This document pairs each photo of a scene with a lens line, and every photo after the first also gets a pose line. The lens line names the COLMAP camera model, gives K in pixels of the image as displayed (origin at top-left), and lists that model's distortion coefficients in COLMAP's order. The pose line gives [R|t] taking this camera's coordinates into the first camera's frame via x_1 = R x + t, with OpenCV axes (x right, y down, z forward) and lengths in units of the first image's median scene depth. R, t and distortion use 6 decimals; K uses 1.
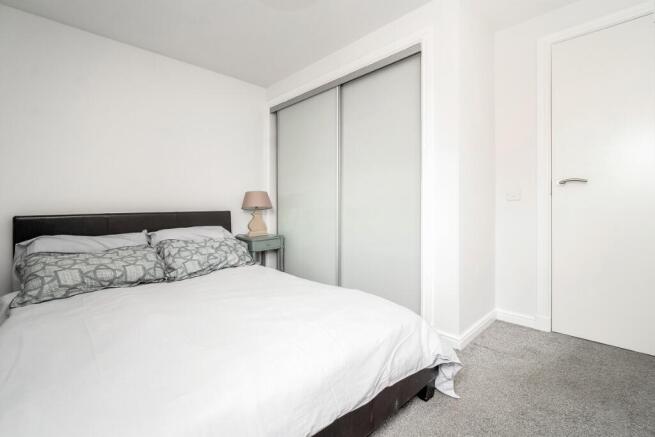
lens RADIAL K [[297.0, 0, 323.7], [0, 297.0, 214.6], [0, 0, 1]] dist [-0.020019, -0.007557]
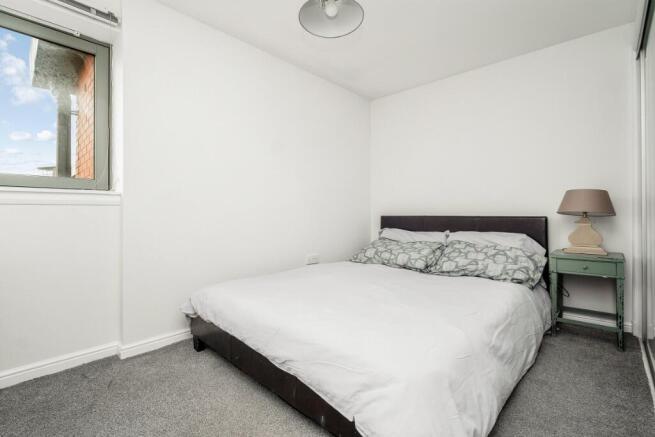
lens RADIAL K [[297.0, 0, 323.7], [0, 297.0, 214.6], [0, 0, 1]] dist [-0.020019, -0.007557]
pose [[0.041852, 0.017427, -0.998972, 0.561493], [-0.028443, 0.999463, 0.016244, -0.017156], [0.998719, 0.027734, 0.042325, 0.446311]]
